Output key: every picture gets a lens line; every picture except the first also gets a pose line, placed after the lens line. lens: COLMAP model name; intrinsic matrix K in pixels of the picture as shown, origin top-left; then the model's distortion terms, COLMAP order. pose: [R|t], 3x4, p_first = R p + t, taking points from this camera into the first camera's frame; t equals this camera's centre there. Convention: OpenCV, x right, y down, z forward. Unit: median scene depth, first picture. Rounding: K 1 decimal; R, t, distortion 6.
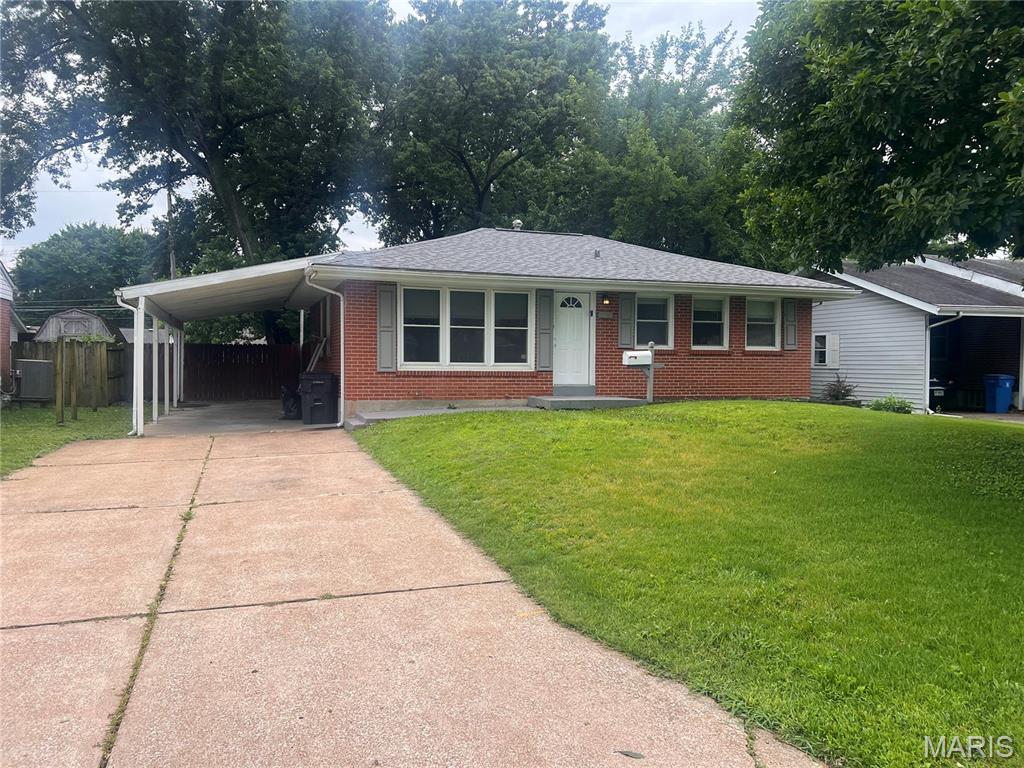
lens RADIAL K [[771.4, 0, 512.0], [0, 771.4, 384.0], [0, 0, 1]] dist [0.095263, -0.000993]
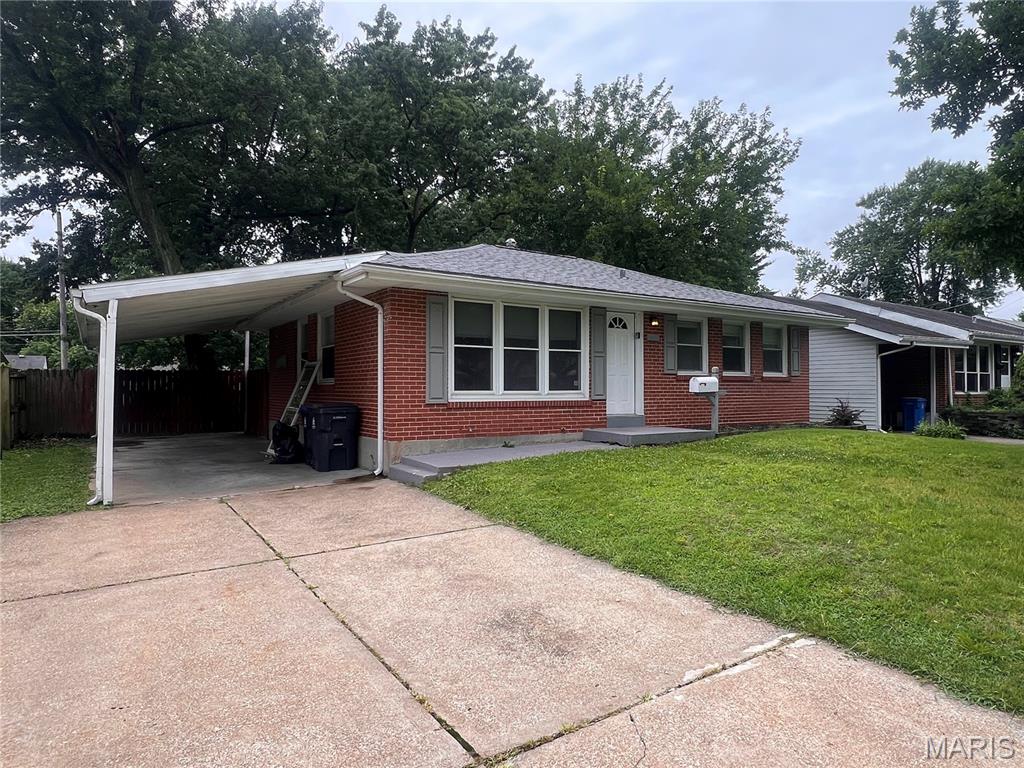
lens RADIAL K [[635.5, 0, 512.0], [0, 635.5, 384.0], [0, 0, 1]] dist [0.024072, -0.000128]
pose [[0.971331, -0.004880, 0.237680, -0.226628], [0.012690, 0.999428, -0.031337, -0.013476], [-0.237391, 0.033455, 0.970838, 0.324801]]
